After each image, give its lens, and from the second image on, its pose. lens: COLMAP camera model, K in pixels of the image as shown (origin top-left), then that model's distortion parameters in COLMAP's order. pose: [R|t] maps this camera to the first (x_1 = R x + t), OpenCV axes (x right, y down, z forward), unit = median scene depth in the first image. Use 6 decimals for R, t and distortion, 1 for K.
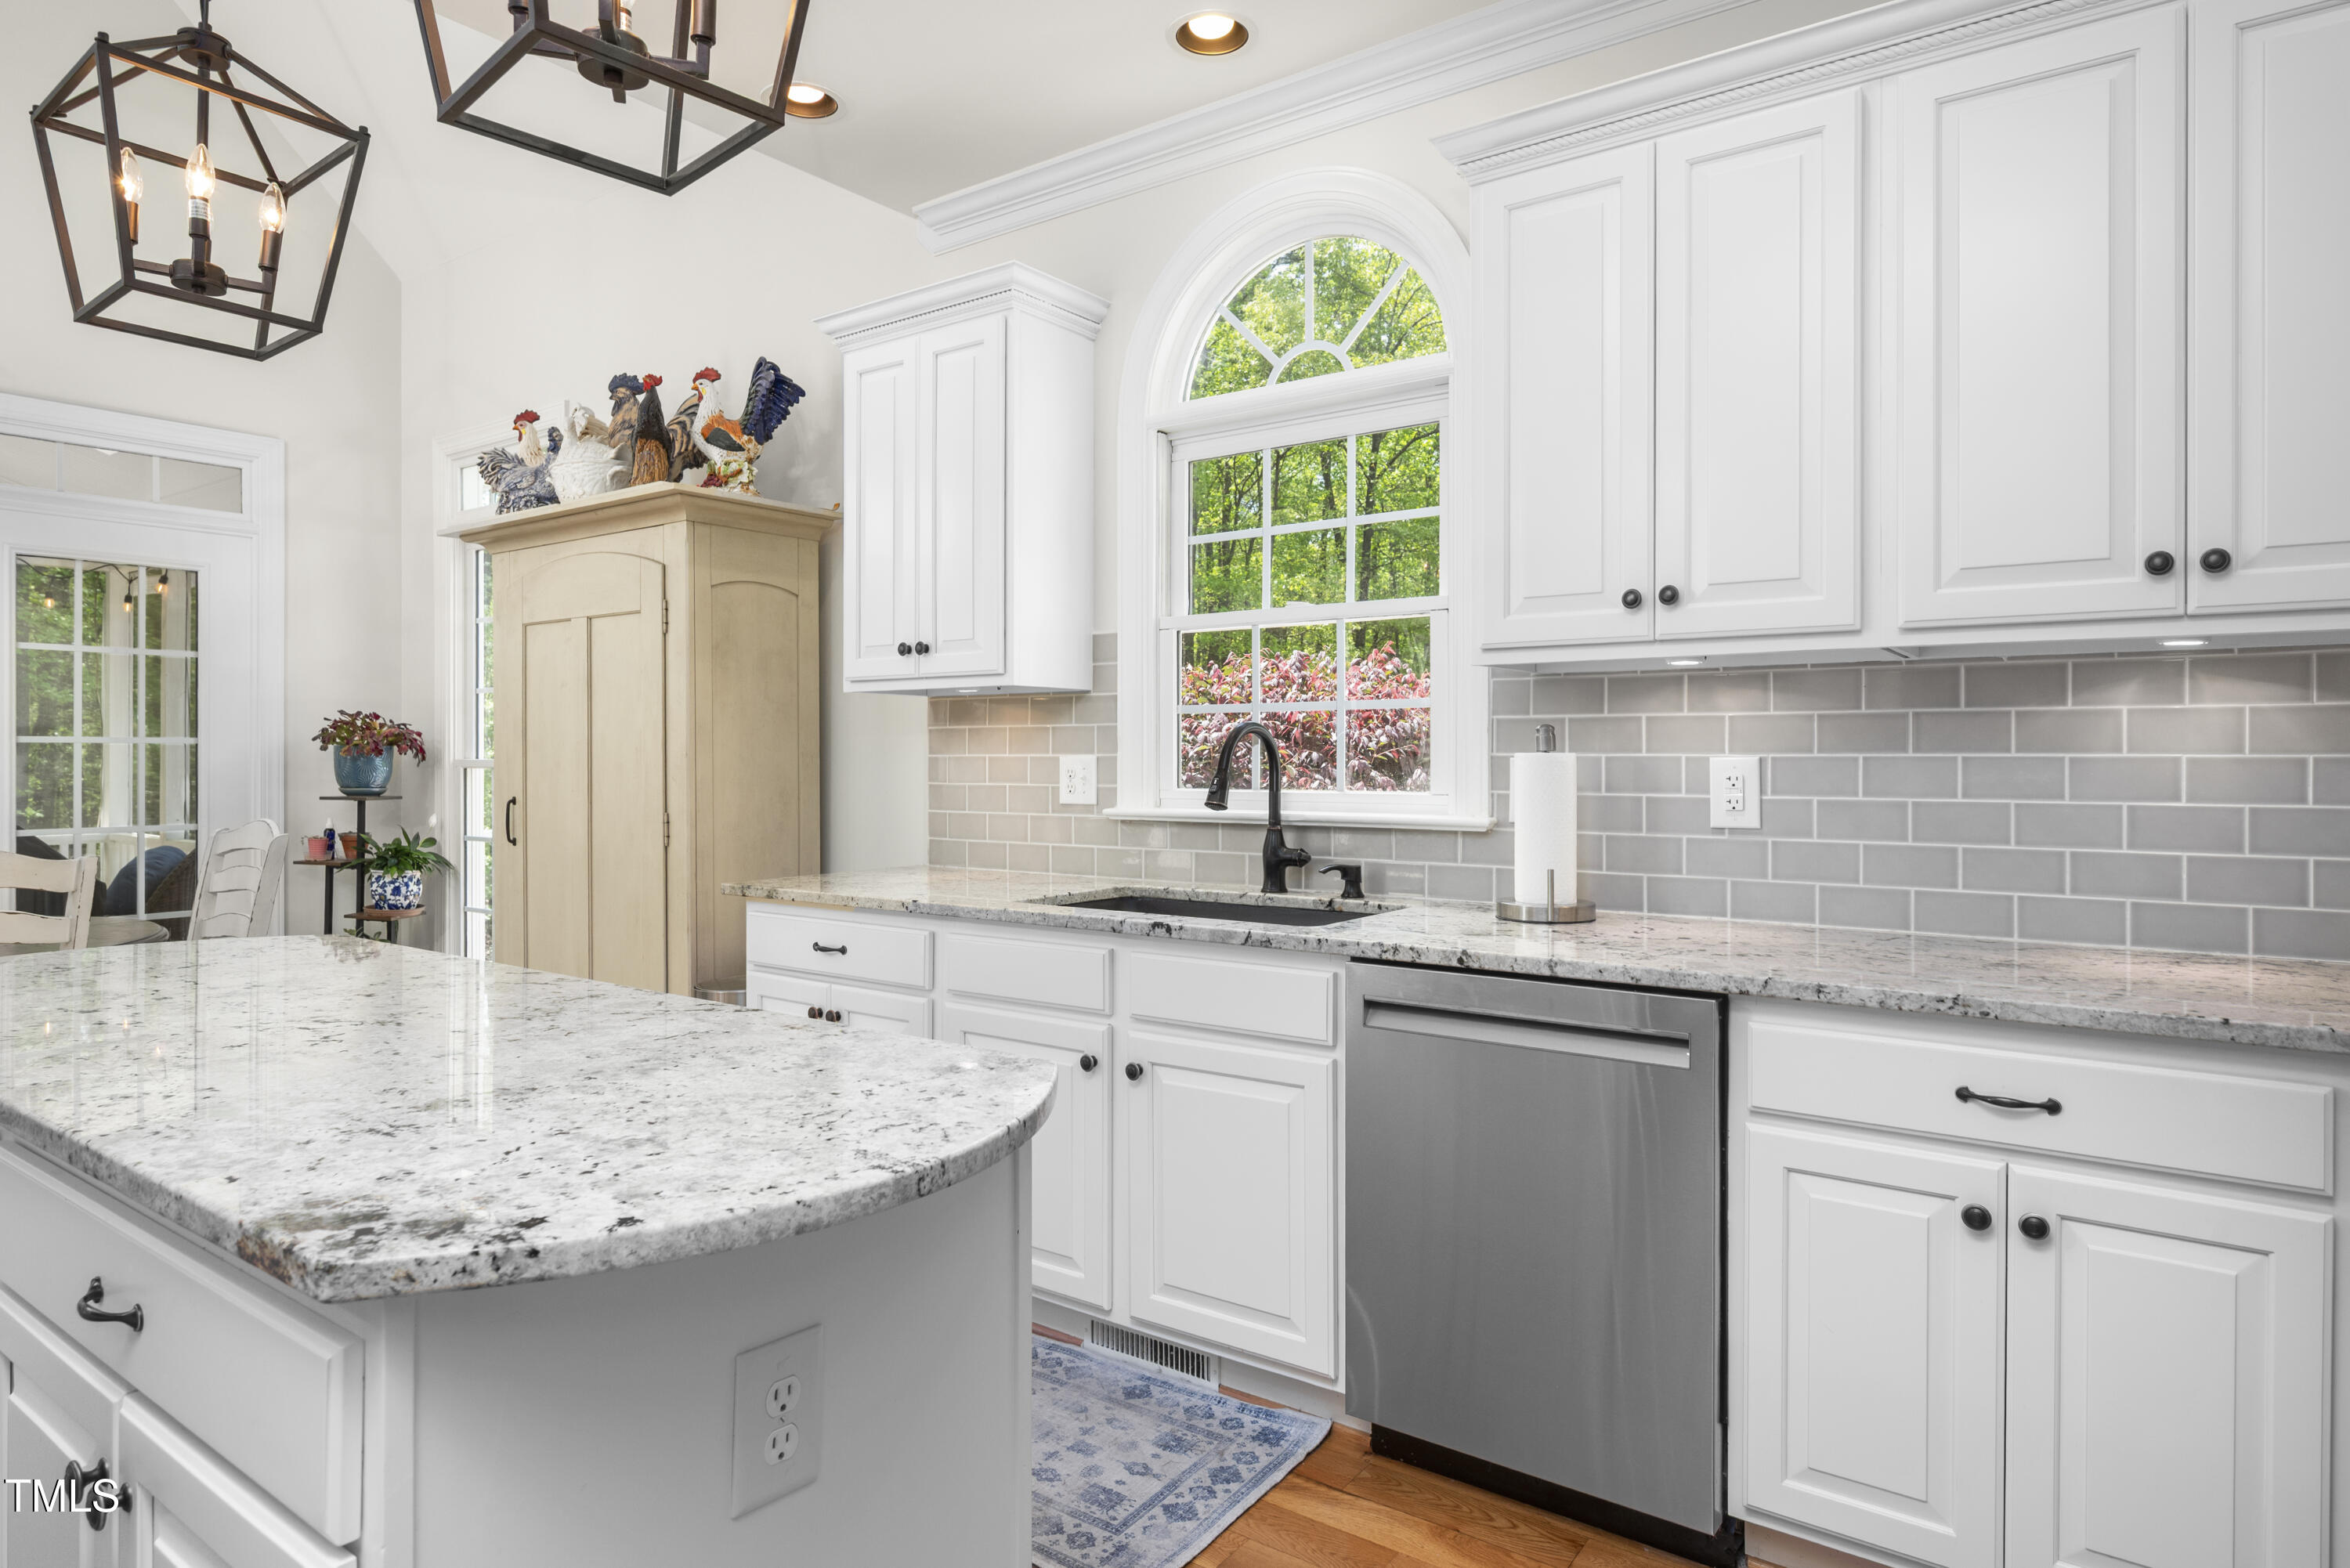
lens RADIAL K [[1330.3, 0, 1175.0], [0, 1330.3, 784.0], [0, 0, 1]] dist [-0.001838, -0.000801]
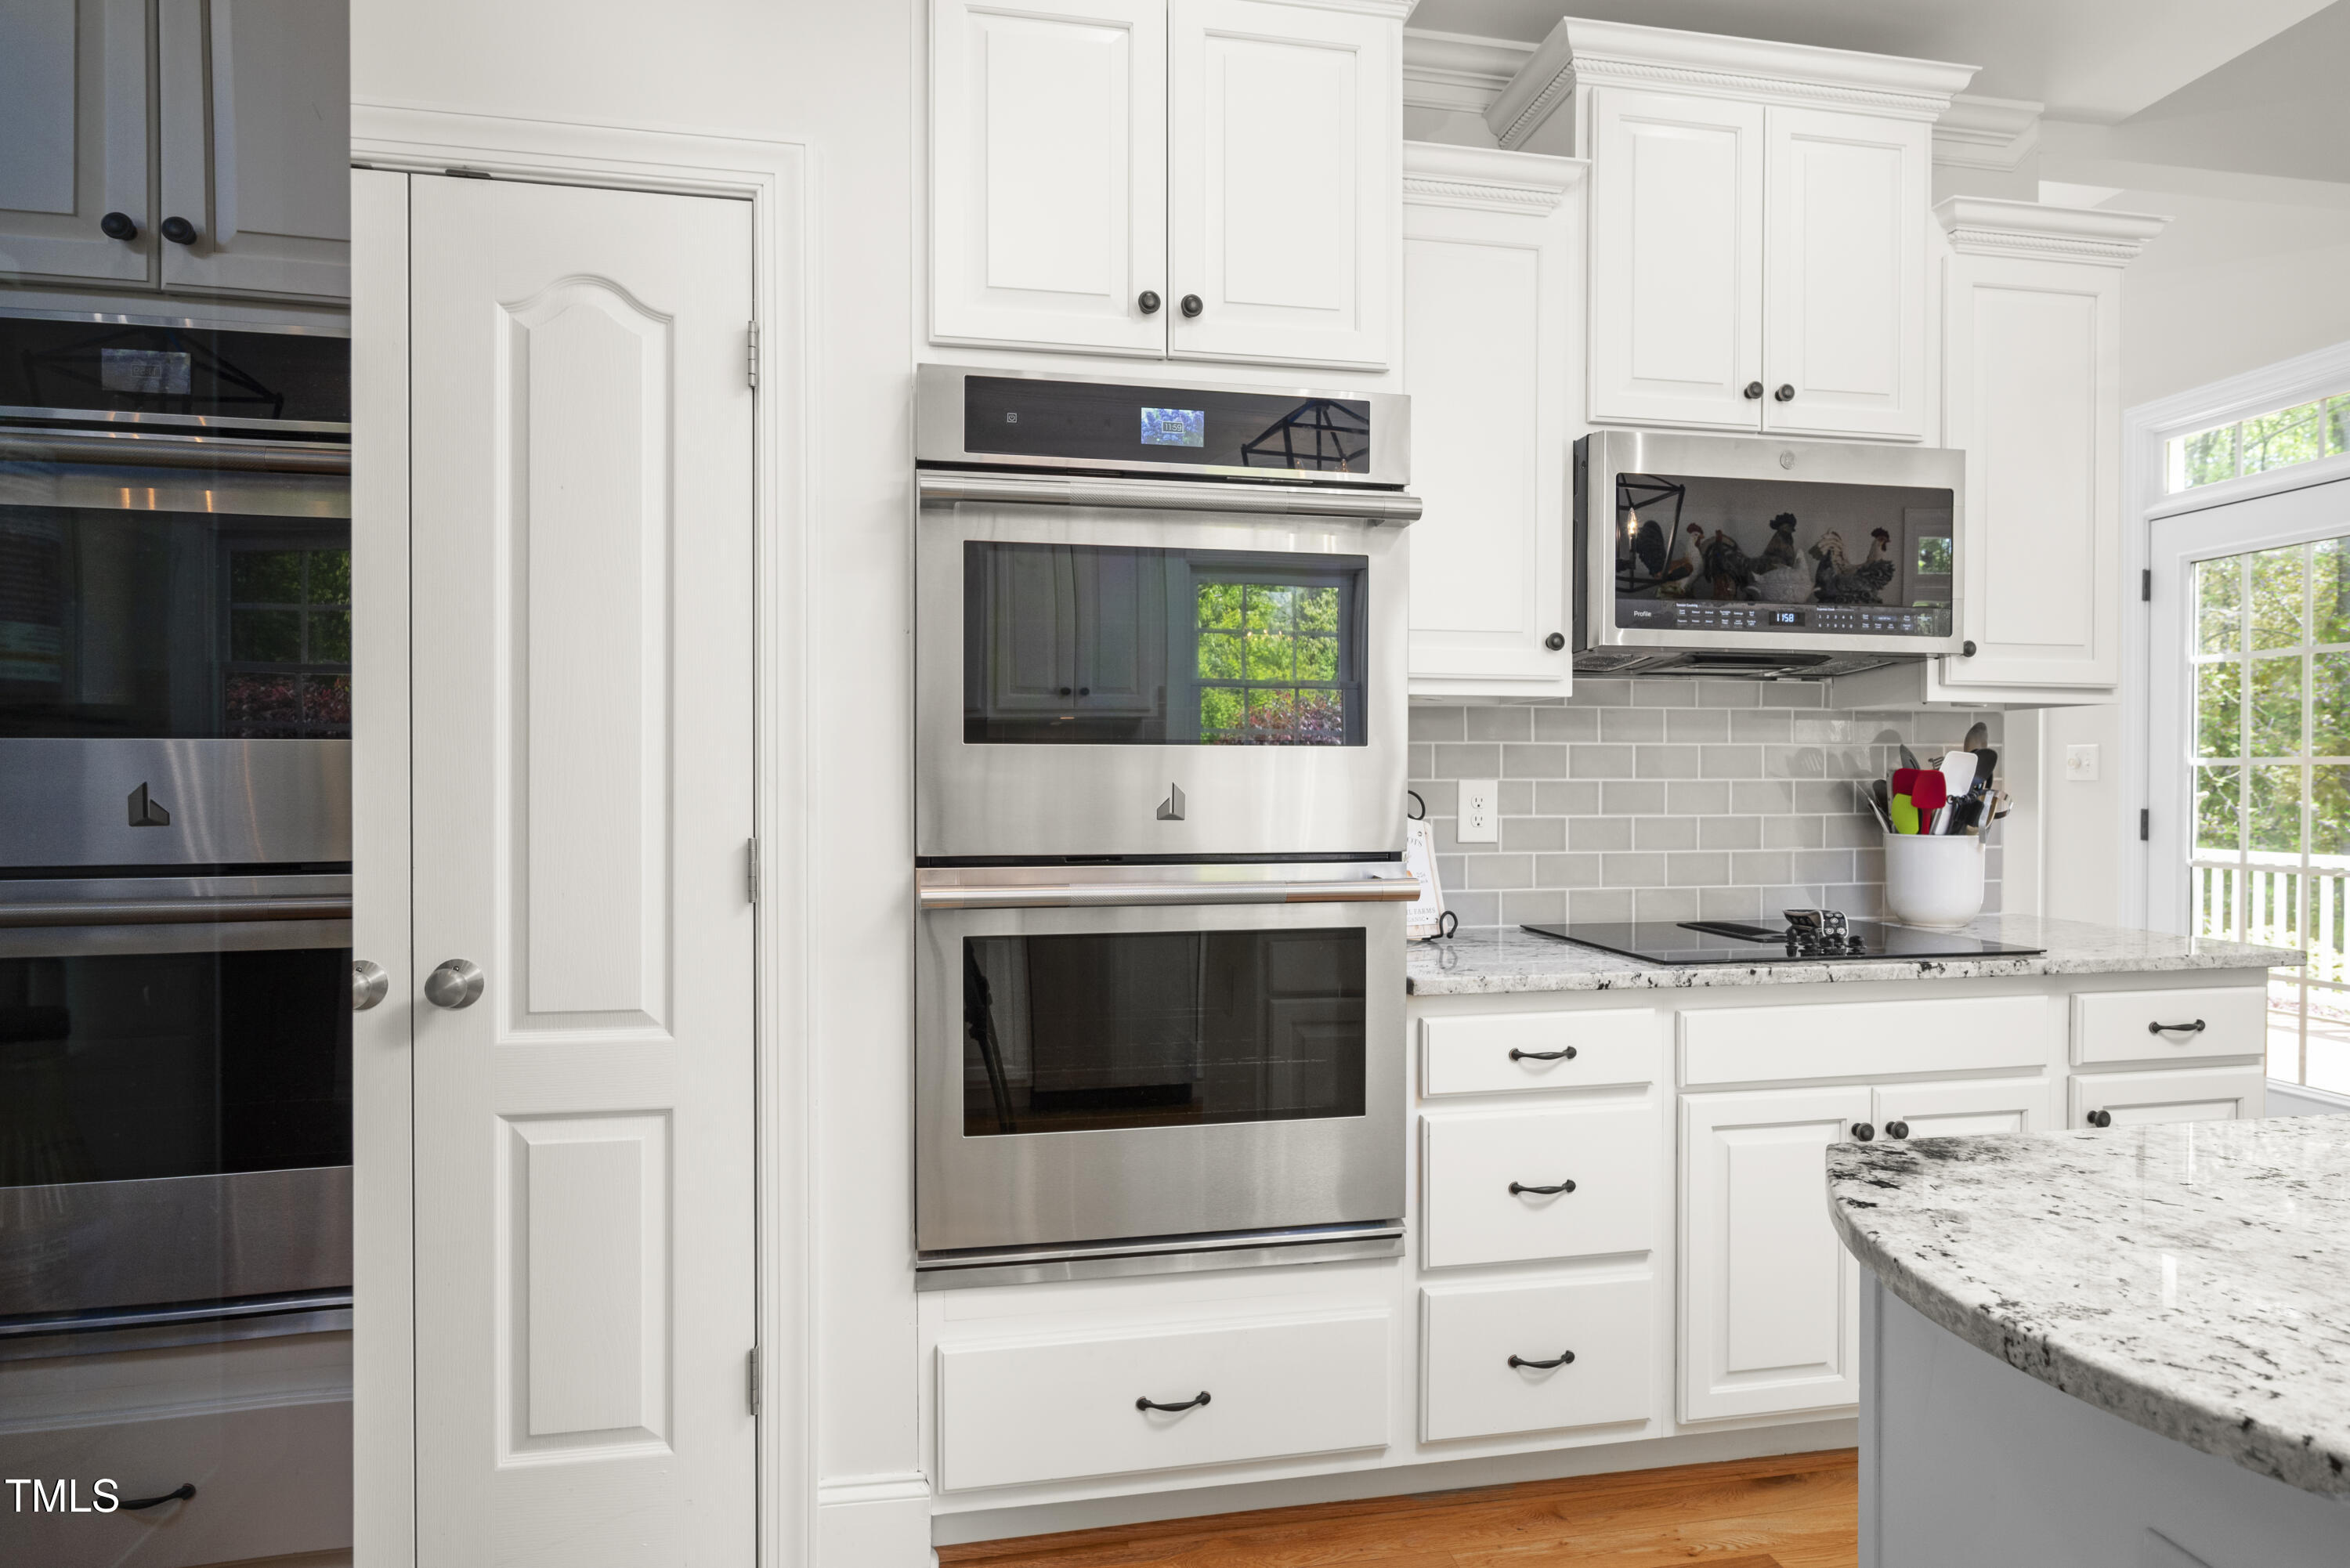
lens RADIAL K [[1330.3, 0, 1175.0], [0, 1330.3, 784.0], [0, 0, 1]] dist [-0.001838, -0.000801]
pose [[-0.684835, -0.000397, -0.728698, 0.299743], [-0.014837, 0.999800, 0.013398, -0.009283], [0.728547, 0.019987, -0.684704, 0.512959]]
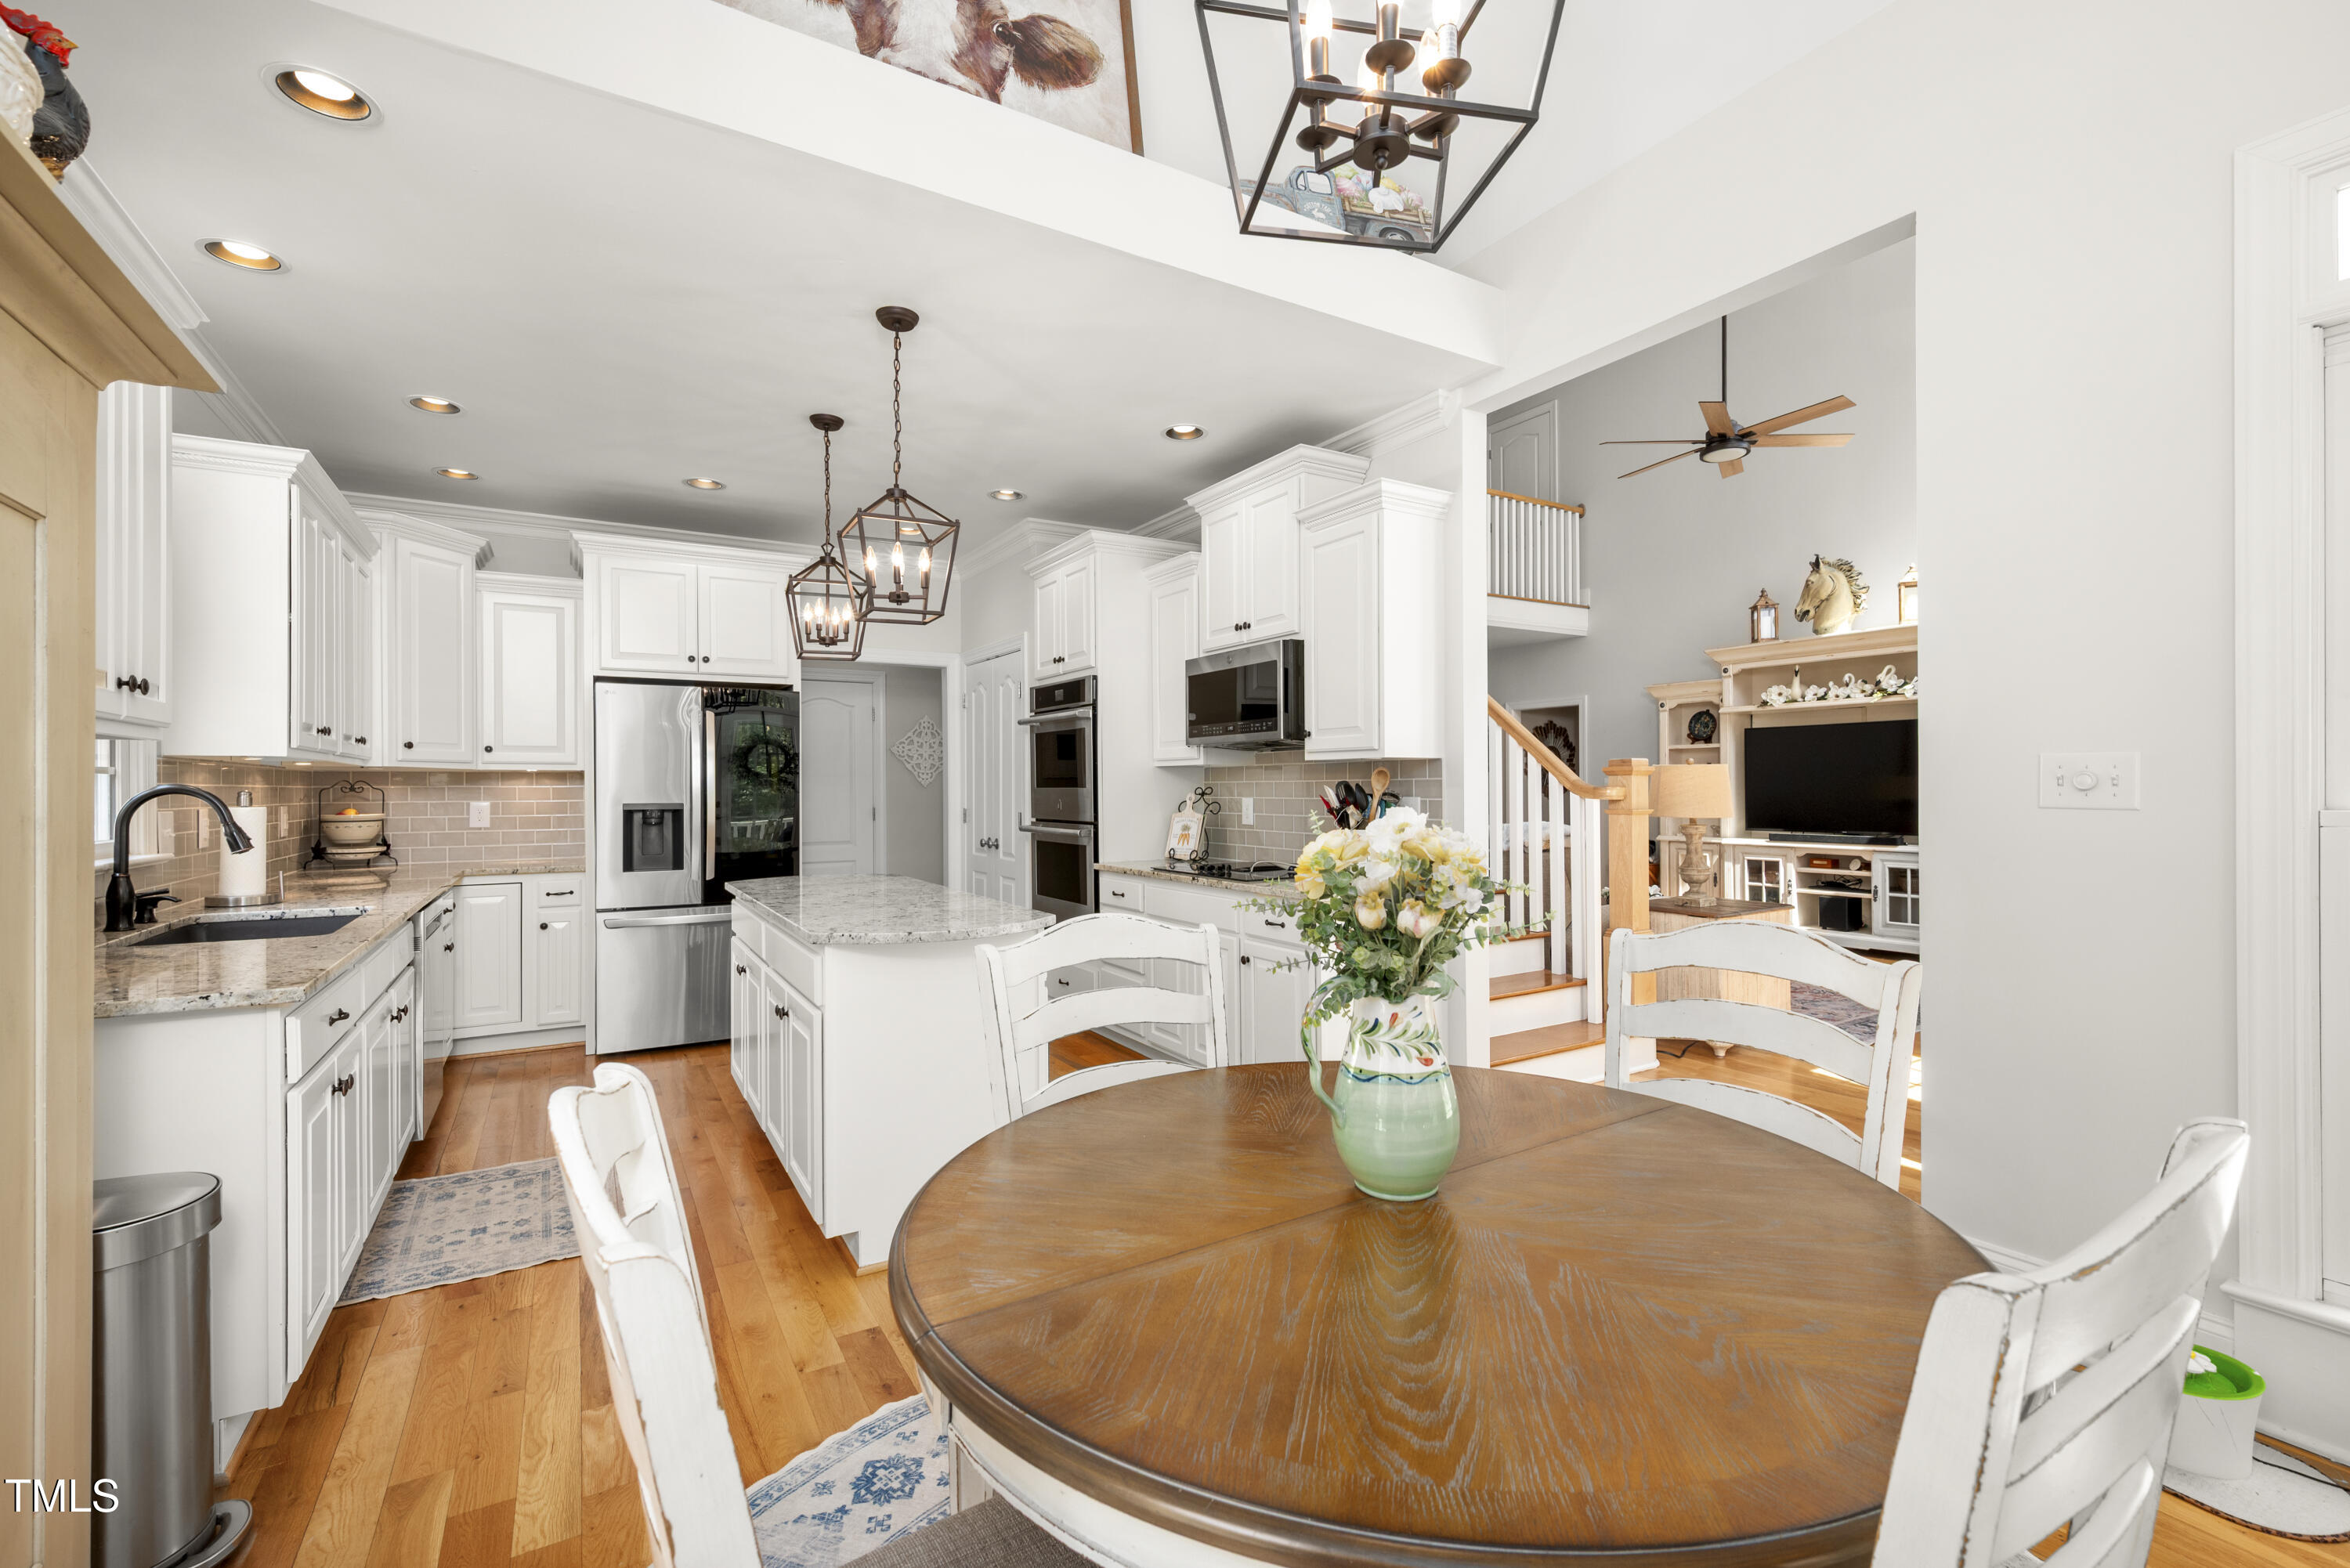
lens RADIAL K [[1008.6, 0, 1174.7], [0, 1008.6, 779.8], [0, 0, 1]] dist [0.000801, -0.000080]
pose [[-0.917472, 0.006323, 0.397751, -1.469085], [0.011512, 0.999877, 0.010659, -0.062822], [-0.397634, 0.014358, -0.917432, 1.890463]]
